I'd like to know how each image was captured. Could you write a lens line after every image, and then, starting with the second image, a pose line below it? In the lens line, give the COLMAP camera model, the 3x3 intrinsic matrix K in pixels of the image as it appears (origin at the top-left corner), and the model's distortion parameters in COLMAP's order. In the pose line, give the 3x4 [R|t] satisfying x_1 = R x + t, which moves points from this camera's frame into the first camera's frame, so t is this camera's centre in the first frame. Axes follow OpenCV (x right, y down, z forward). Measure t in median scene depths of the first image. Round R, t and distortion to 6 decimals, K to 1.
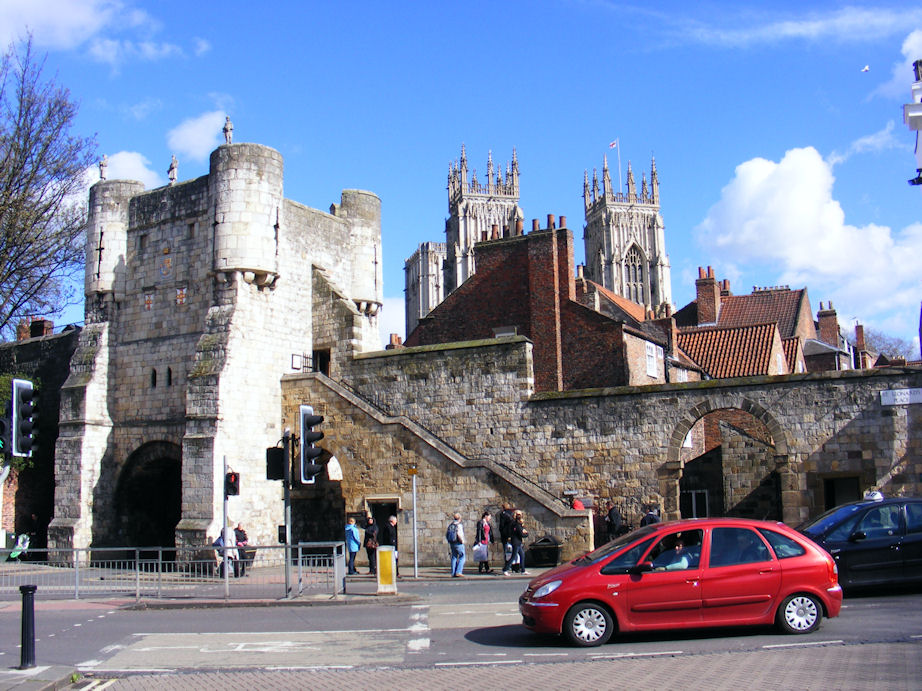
lens RADIAL K [[1054.7, 0, 461.0], [0, 1054.7, 345.5], [0, 0, 1]] dist [-0.192520, 0.020400]
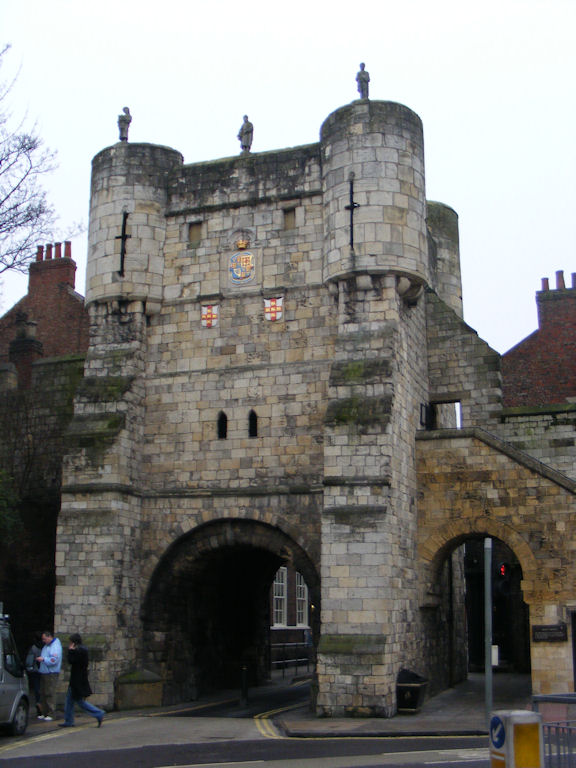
lens RADIAL K [[1079.7, 0, 288.0], [0, 1079.7, 384.0], [0, 0, 1]] dist [-0.145138, -0.051863]
pose [[0.979698, 0.063501, 0.190159, -0.389993], [-0.047720, 0.995113, -0.086451, 0.062857], [-0.194719, 0.075622, 0.977940, 0.300239]]
